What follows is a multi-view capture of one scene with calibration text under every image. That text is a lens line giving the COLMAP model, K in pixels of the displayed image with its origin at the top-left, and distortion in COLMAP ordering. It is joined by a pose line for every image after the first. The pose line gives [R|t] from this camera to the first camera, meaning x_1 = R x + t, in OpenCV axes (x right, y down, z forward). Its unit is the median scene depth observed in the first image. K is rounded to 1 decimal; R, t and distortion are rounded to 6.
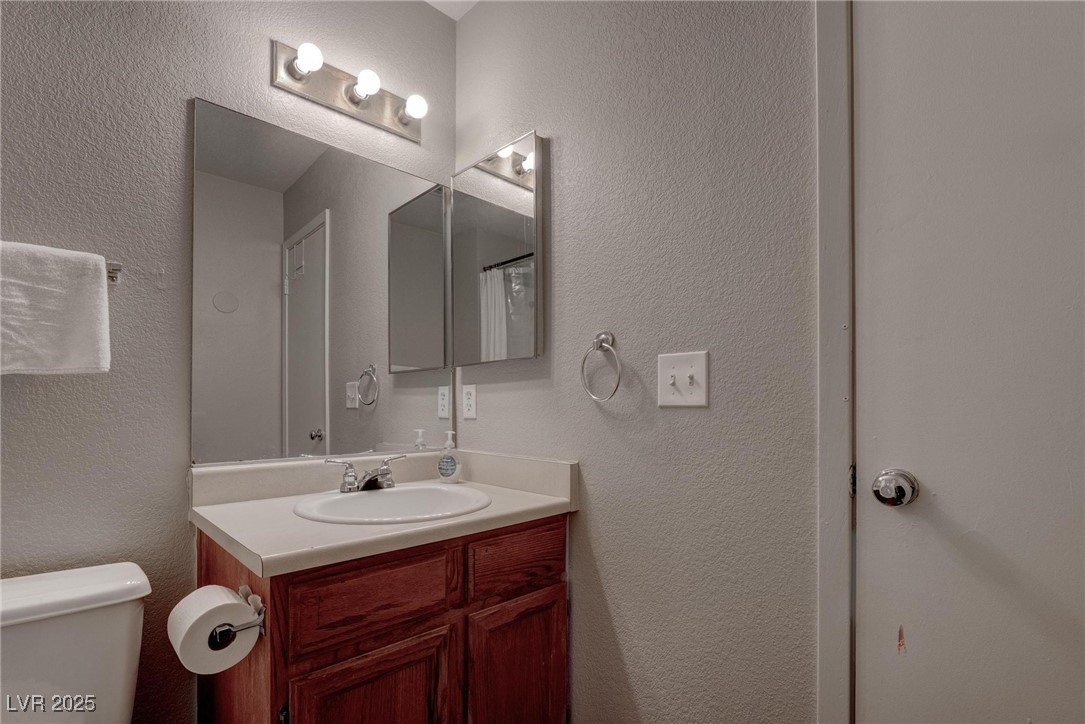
lens RADIAL K [[490.2, 0, 539.6], [0, 490.2, 404.9], [0, 0, 1]] dist [-0.002121, -0.000281]
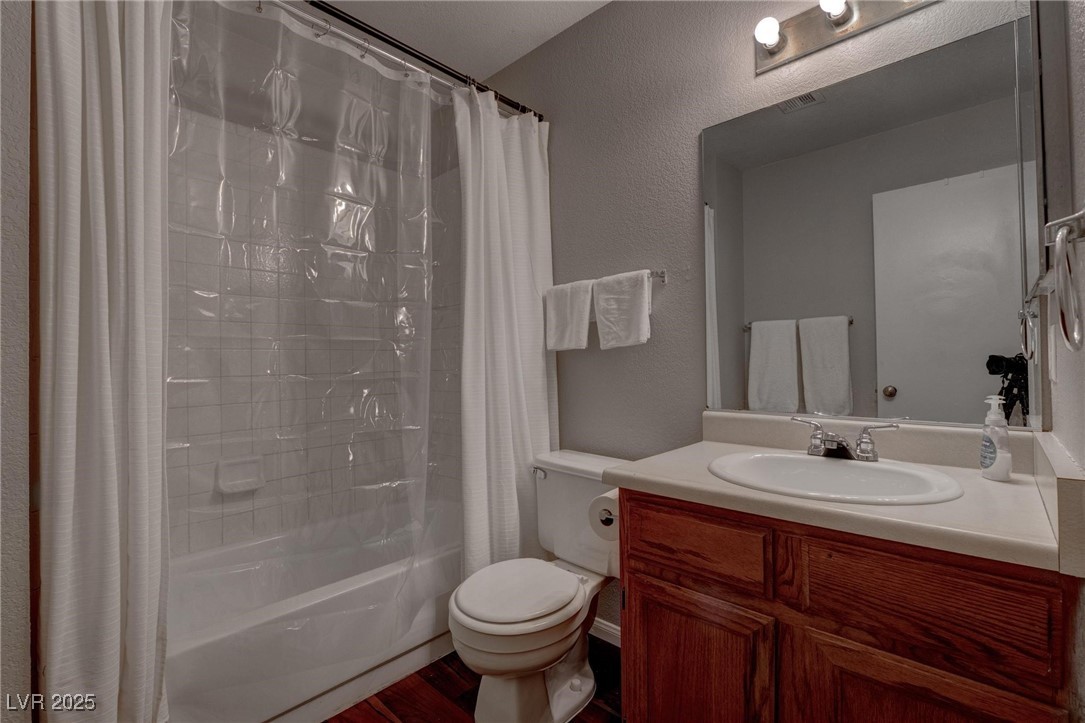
lens RADIAL K [[494.2, 0, 542.5], [0, 494.2, 361.5], [0, 0, 1]] dist [0.001098, 0.000209]
pose [[0.048575, -0.008615, -0.998782, 0.674345], [0.014503, 0.999863, -0.007919, 0.000835], [0.998714, -0.014101, 0.048693, 0.571470]]
